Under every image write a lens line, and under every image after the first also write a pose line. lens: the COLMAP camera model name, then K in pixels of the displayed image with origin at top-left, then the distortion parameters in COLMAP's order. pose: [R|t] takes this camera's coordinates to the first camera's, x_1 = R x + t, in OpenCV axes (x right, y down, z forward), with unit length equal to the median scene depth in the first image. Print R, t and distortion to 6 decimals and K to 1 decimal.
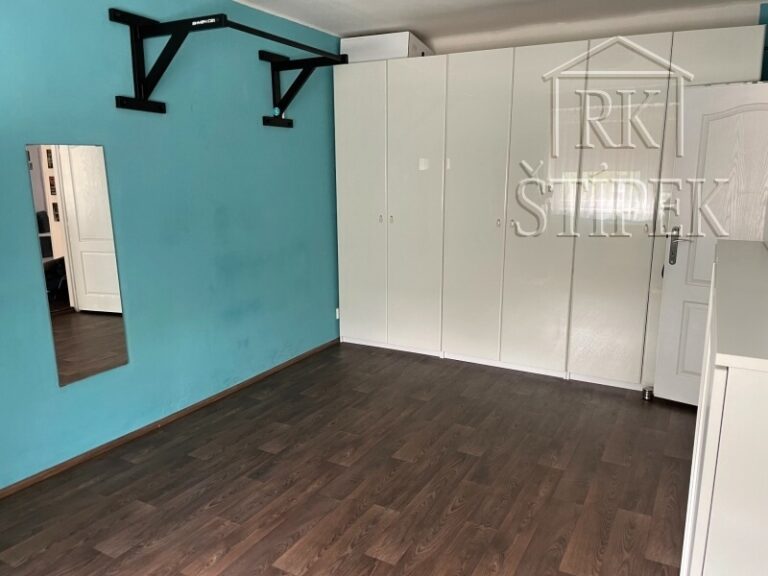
lens RADIAL K [[584.1, 0, 411.5], [0, 584.1, 289.4], [0, 0, 1]] dist [0.049145, -0.061123]
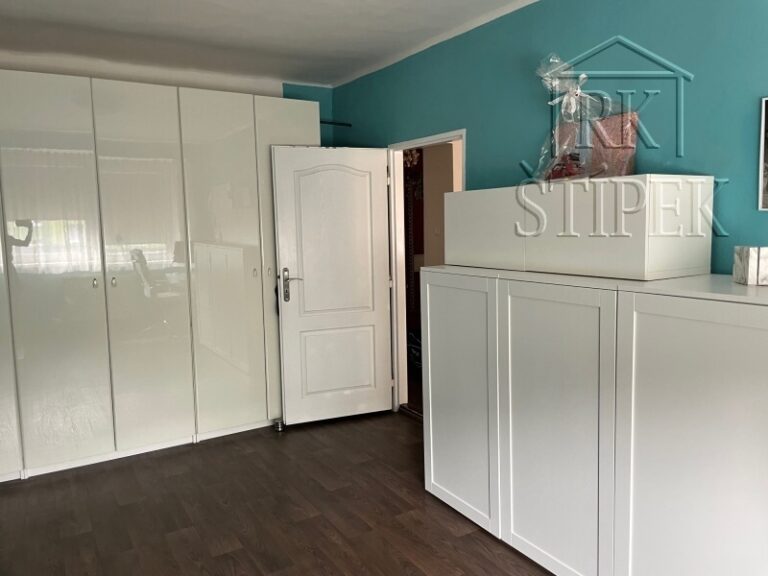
lens RADIAL K [[584.1, 0, 380.5], [0, 584.1, 285.5], [0, 0, 1]] dist [0.049145, -0.061123]
pose [[0.513025, -0.119572, 0.850005, -0.408012], [0.190560, 0.981405, 0.023043, -0.065478], [-0.836954, 0.150155, 0.526271, 0.270605]]
